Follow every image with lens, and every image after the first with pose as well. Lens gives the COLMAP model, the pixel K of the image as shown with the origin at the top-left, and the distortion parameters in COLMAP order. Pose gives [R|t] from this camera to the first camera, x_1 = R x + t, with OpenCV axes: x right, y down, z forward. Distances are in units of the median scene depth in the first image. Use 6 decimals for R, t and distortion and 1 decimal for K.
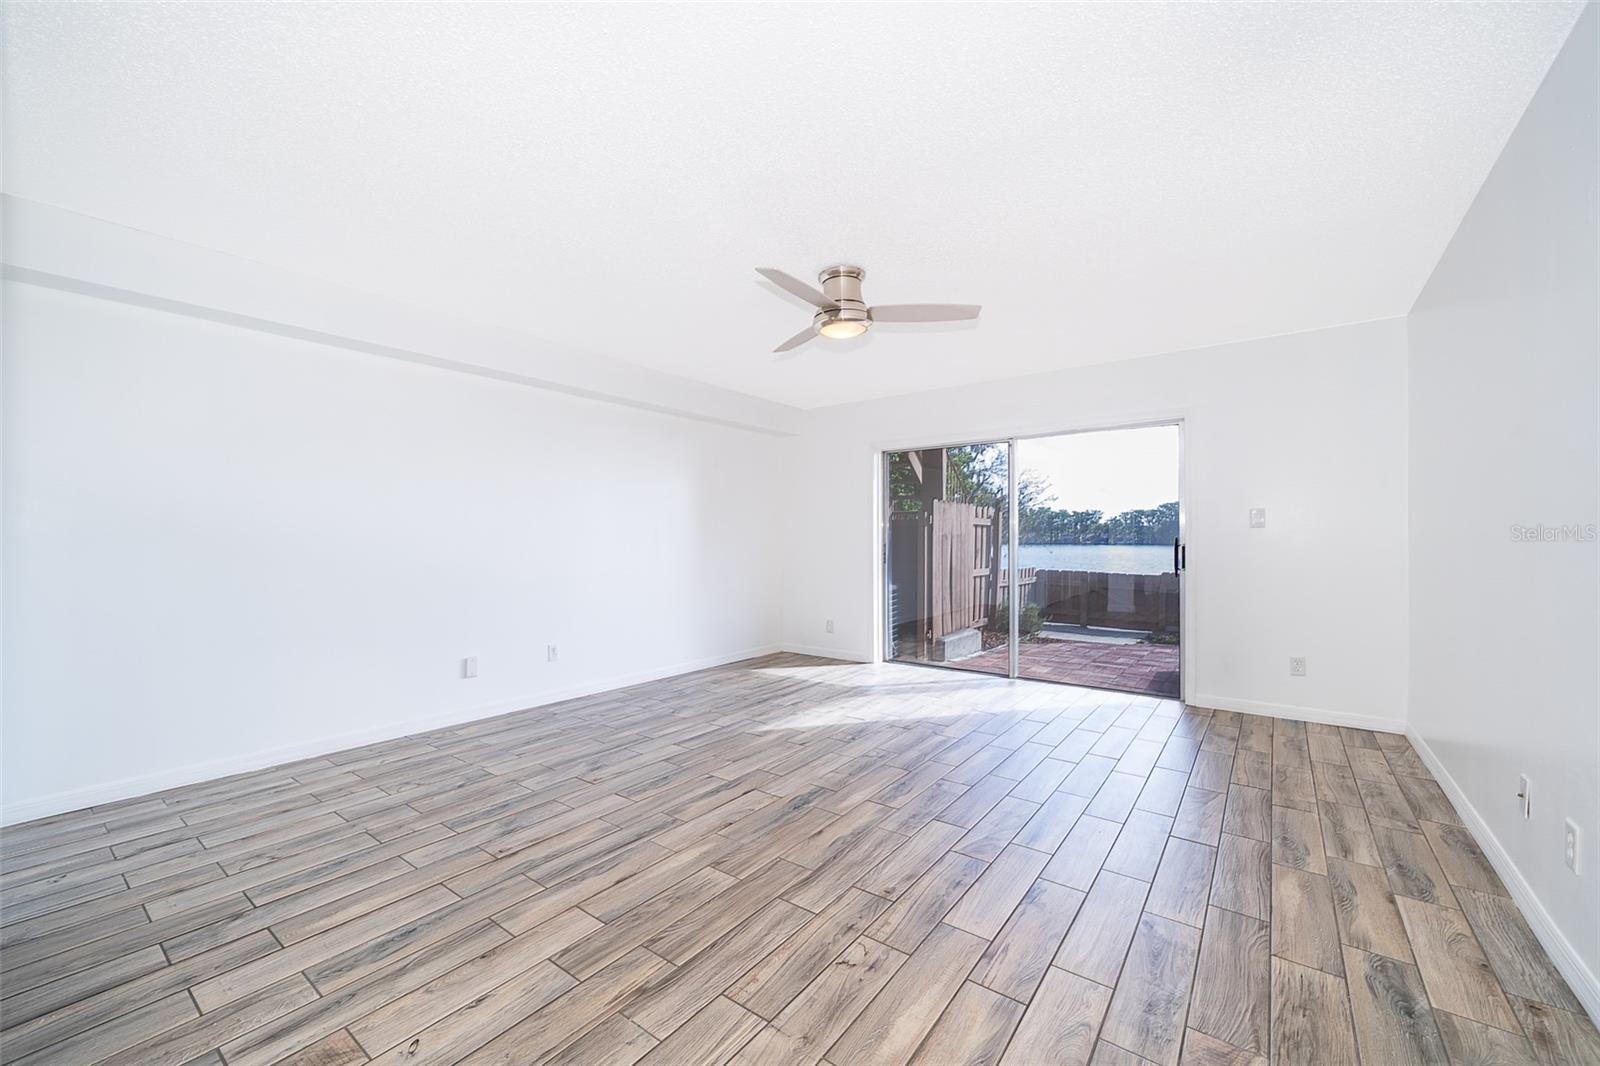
lens RADIAL K [[650.2, 0, 801.2], [0, 650.2, 537.6], [0, 0, 1]] dist [-0.004534, 0.000466]
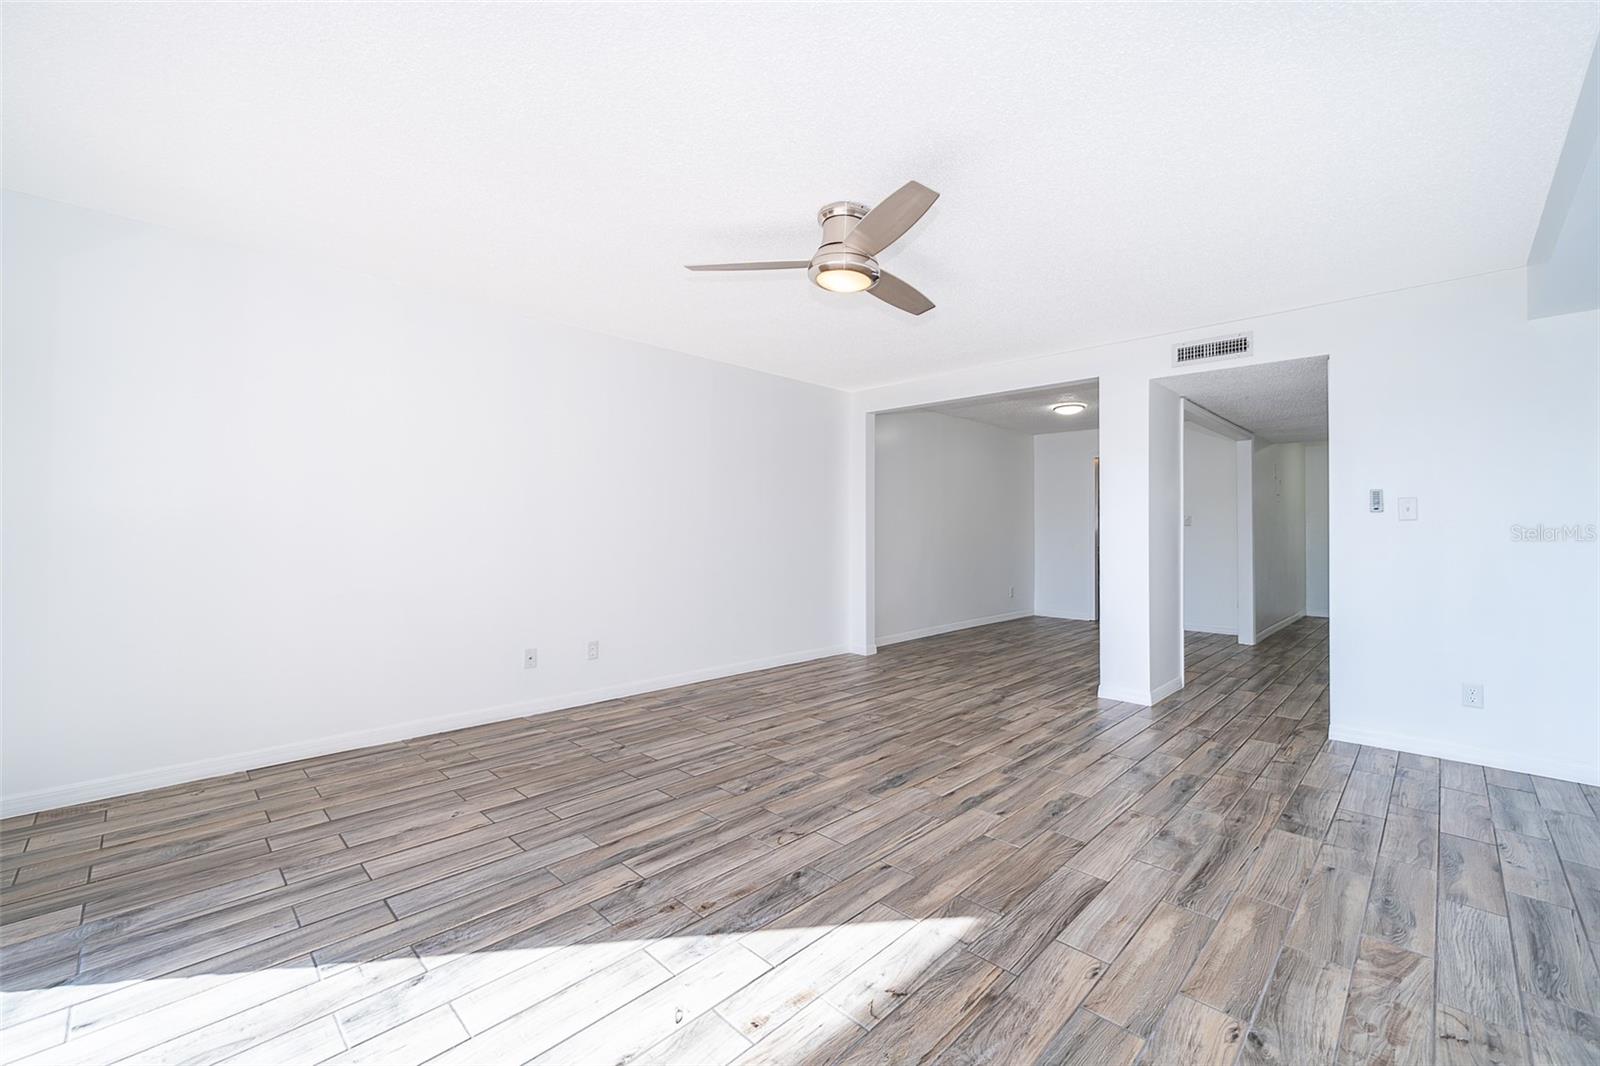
lens RADIAL K [[650.2, 0, 833.0], [0, 650.2, 522.9], [0, 0, 1]] dist [-0.004534, 0.000466]
pose [[-0.992568, -0.005515, 0.121566, -0.026845], [-0.007101, 0.999895, -0.012617, 0.004583], [-0.121484, -0.013386, -0.992503, 2.158587]]
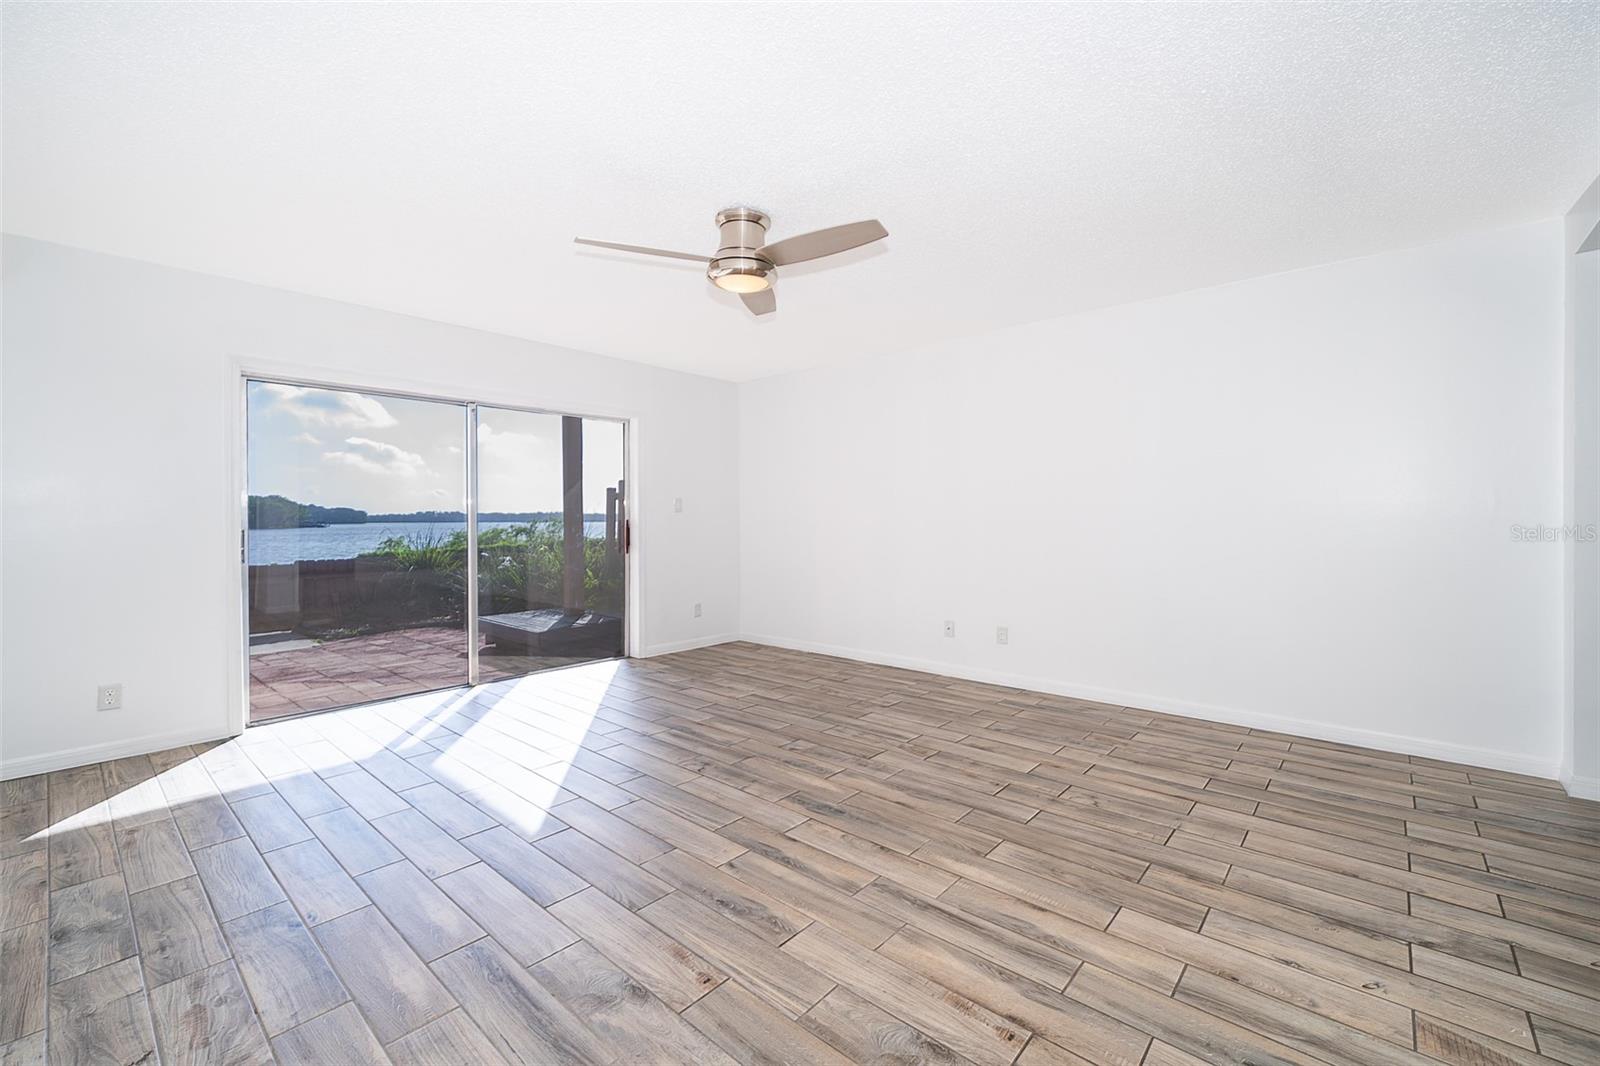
lens RADIAL K [[650.2, 0, 813.0], [0, 650.2, 524.0], [0, 0, 1]] dist [-0.004534, 0.000466]
pose [[0.069860, -0.006069, 0.997538, -0.935072], [0.002046, 0.999980, 0.005941, 0.009485], [-0.997555, 0.001626, 0.069871, 1.001023]]
